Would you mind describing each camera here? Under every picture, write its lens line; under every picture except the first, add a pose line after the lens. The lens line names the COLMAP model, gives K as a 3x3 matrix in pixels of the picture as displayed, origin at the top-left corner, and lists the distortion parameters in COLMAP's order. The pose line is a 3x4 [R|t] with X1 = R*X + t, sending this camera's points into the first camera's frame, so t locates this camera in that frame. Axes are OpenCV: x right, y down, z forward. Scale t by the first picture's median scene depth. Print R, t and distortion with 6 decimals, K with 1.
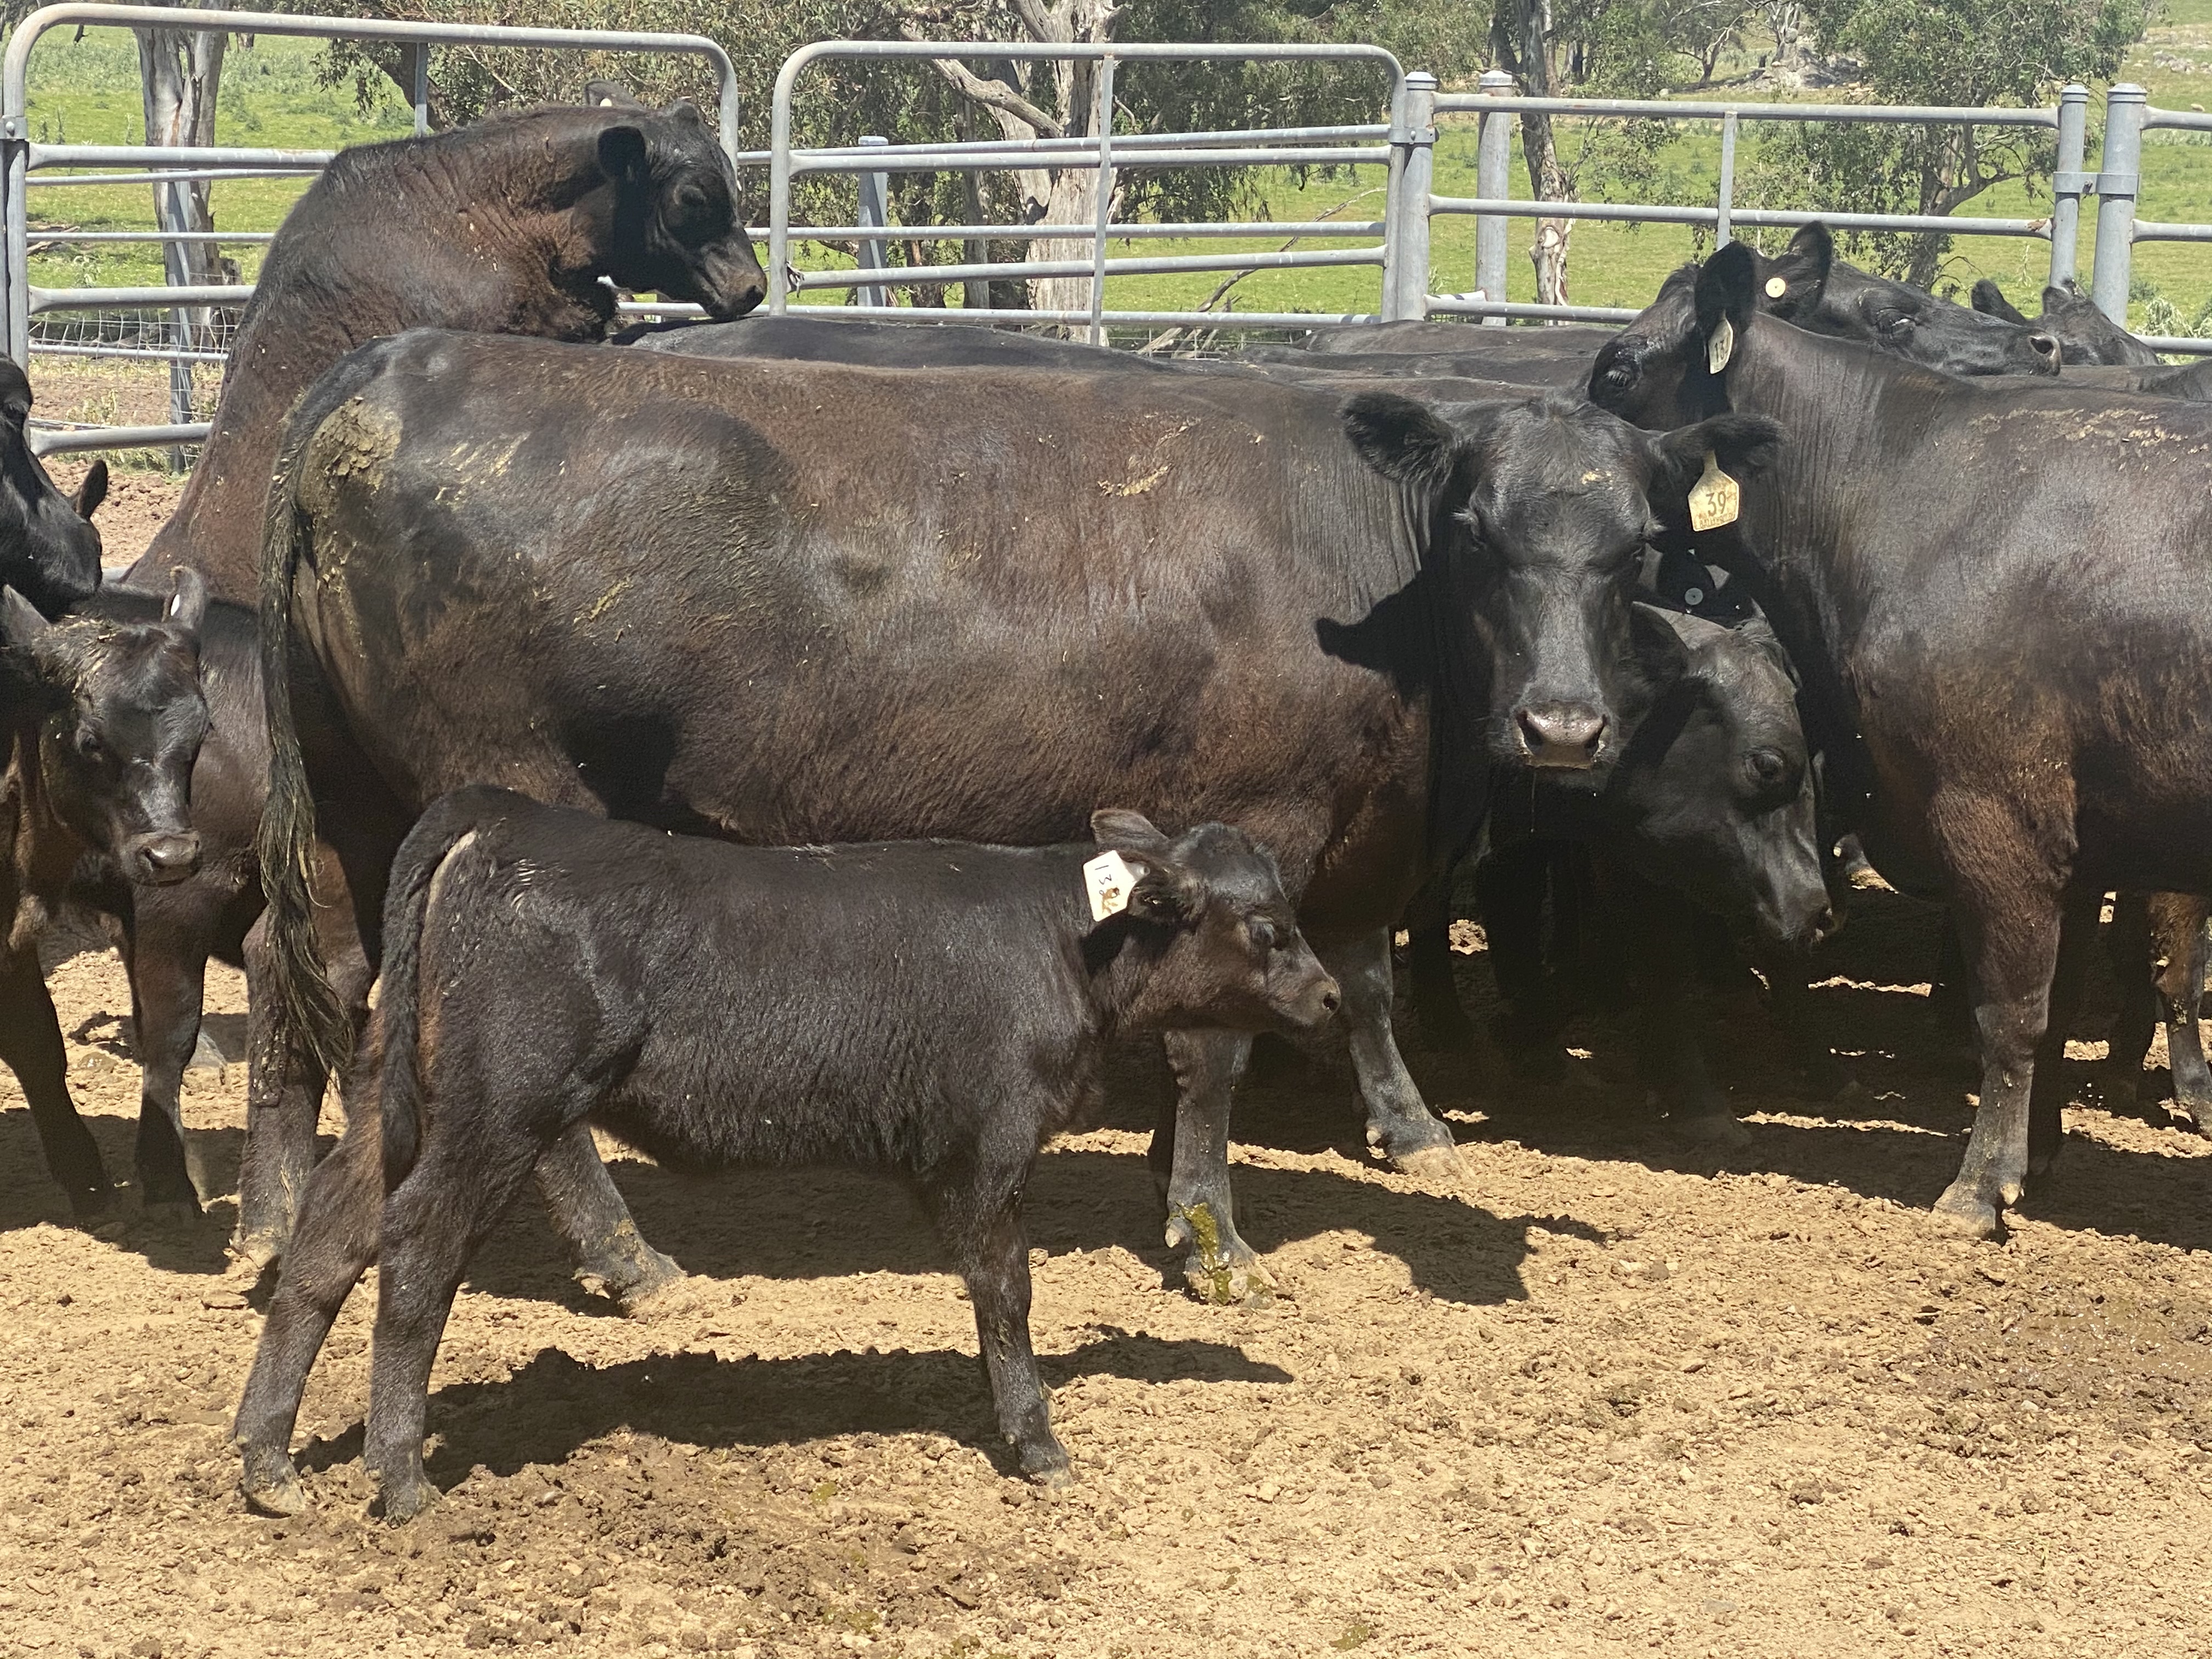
lens RADIAL K [[4540.9, 0, 1106.0], [0, 4540.9, 829.5], [0, 0, 1]] dist [0.119155, 0.264438]
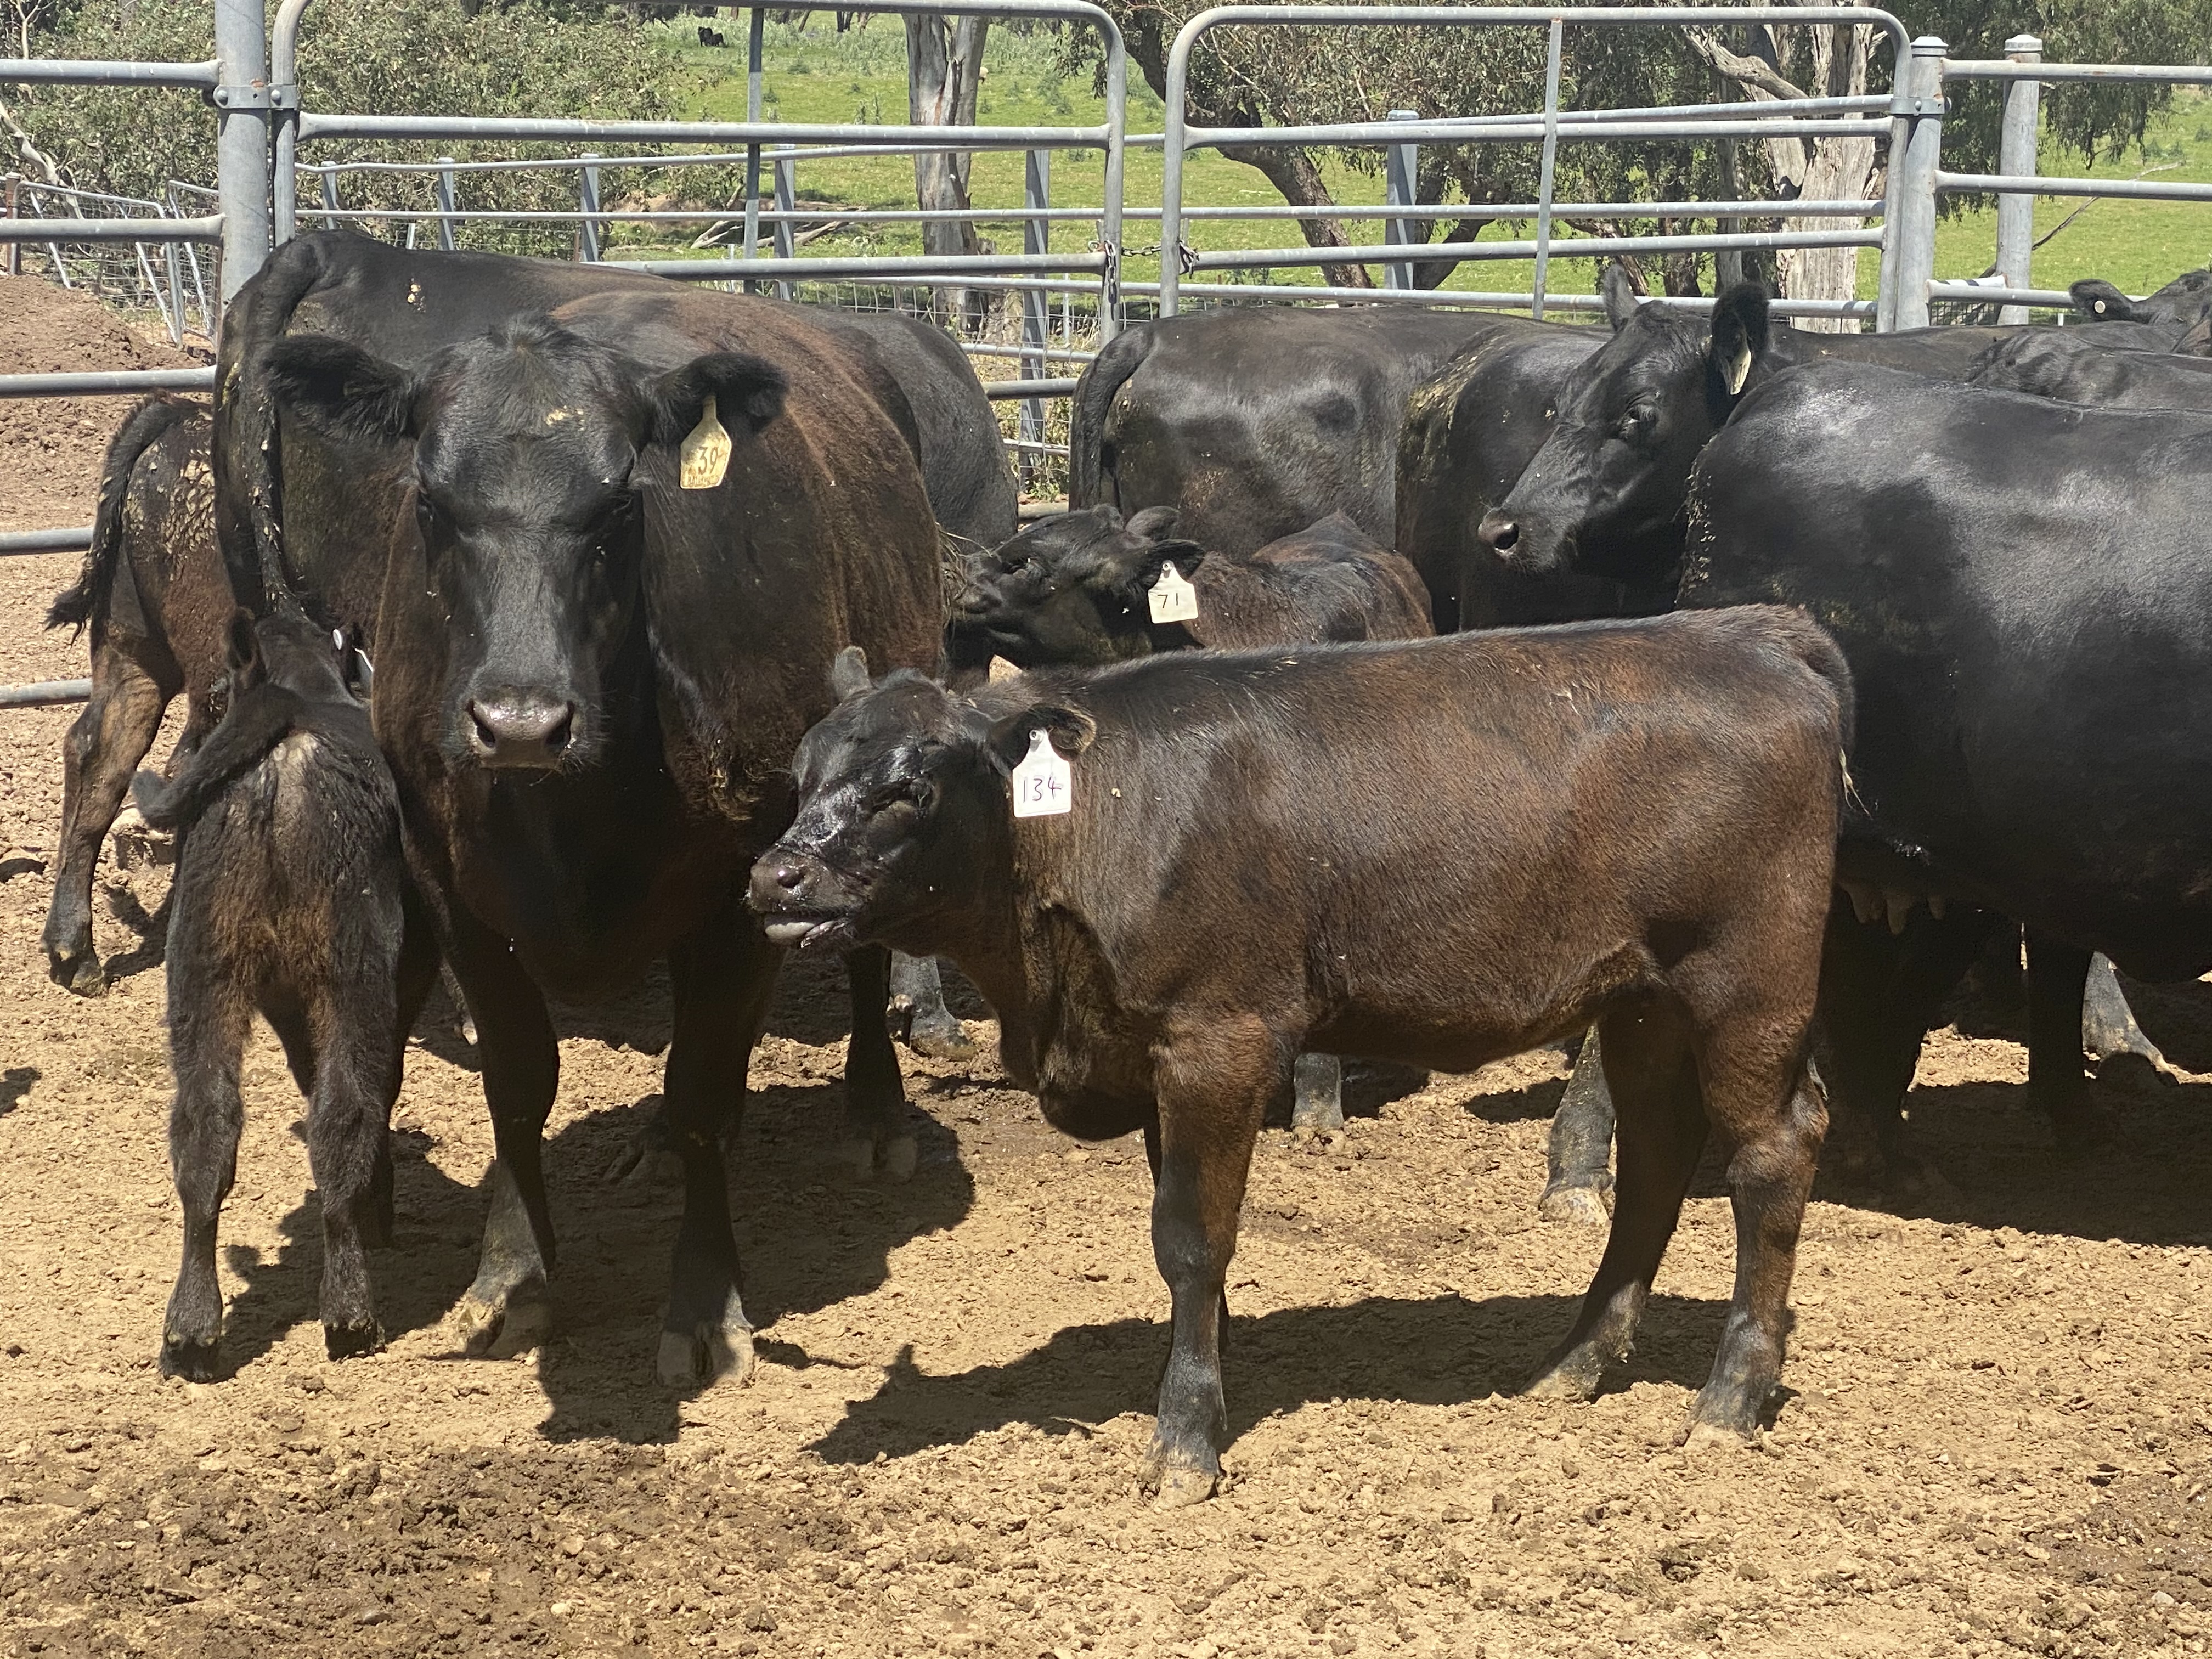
lens RADIAL K [[4540.9, 0, 1106.0], [0, 4540.9, 829.5], [0, 0, 1]] dist [0.119155, 0.264438]
pose [[0.983378, 0.030777, -0.178943, 0.136227], [-0.030069, 0.999526, 0.006669, -0.013832], [0.179063, -0.001177, 0.983837, 0.112109]]
